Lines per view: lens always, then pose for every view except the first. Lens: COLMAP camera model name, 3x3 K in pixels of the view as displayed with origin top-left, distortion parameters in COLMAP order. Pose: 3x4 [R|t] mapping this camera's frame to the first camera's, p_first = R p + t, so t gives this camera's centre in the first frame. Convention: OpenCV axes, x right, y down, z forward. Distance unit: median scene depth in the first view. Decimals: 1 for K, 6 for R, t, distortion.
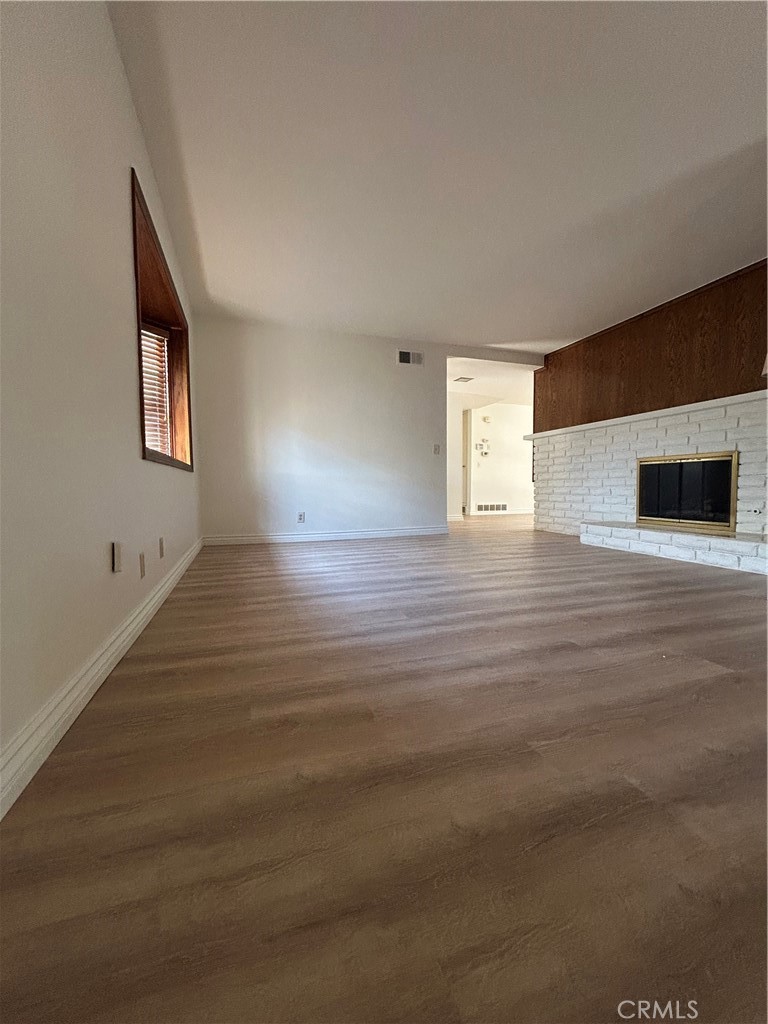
lens RADIAL K [[412.0, 0, 385.1], [0, 412.0, 510.2], [0, 0, 1]] dist [0.000395, 0.001069]
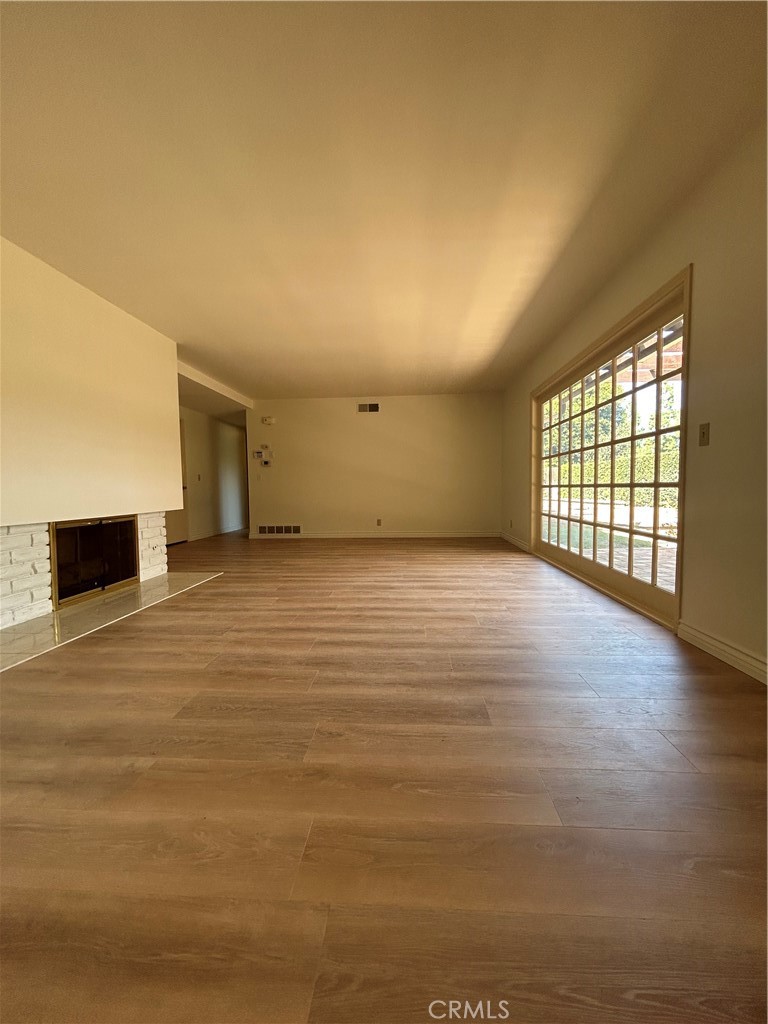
lens RADIAL K [[412.0, 0, 383.8], [0, 412.0, 511.8], [0, 0, 1]] dist [0.000395, 0.001069]
pose [[0.918291, 0.017959, -0.395498, 0.772470], [-0.016452, 0.999839, 0.007201, -0.050918], [0.395564, -0.000106, 0.918439, 0.347662]]
